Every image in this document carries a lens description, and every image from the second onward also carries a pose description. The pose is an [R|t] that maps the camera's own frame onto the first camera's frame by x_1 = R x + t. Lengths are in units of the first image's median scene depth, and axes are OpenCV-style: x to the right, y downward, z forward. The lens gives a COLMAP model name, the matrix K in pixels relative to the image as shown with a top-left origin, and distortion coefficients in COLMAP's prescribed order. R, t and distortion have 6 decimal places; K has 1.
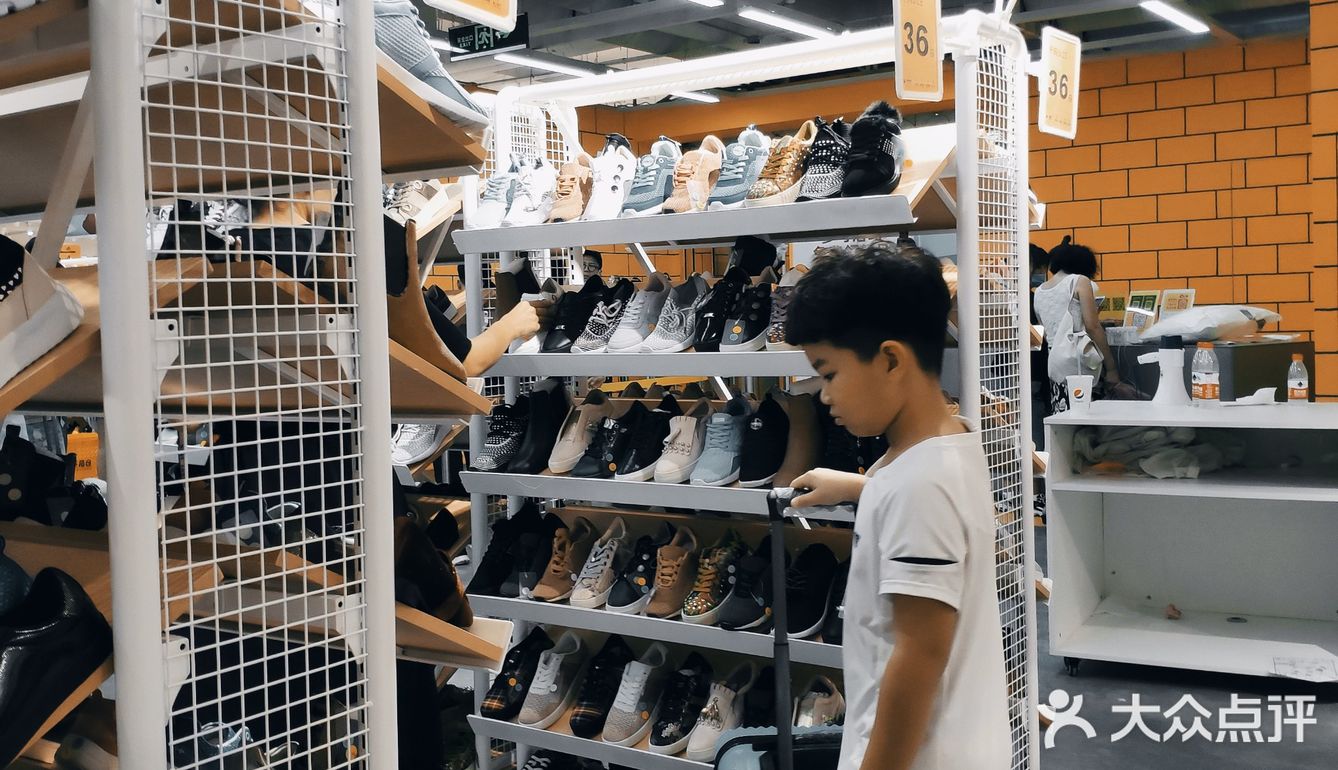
lens RADIAL K [[1353.6, 0, 669.0], [0, 1353.6, 385.0], [0, 0, 1]] dist [0.207013, -0.002156]
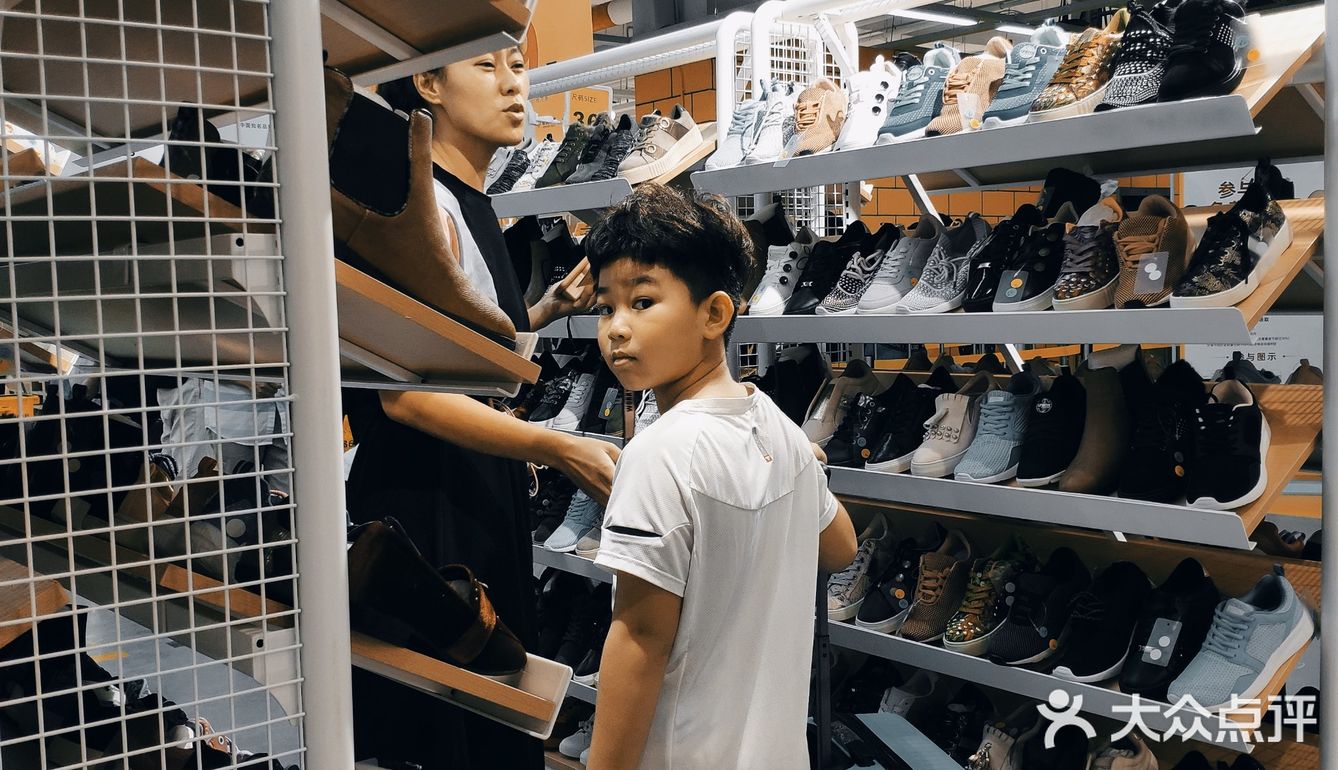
lens RADIAL K [[1363.1, 0, 666.1], [0, 1363.1, 409.3], [0, 0, 1]] dist [0.202189, -0.633039]
pose [[0.960147, 0.024630, -0.278407, 0.075699], [-0.014493, 0.999157, 0.038410, 0.003578], [0.279118, -0.032844, 0.959695, 0.176586]]
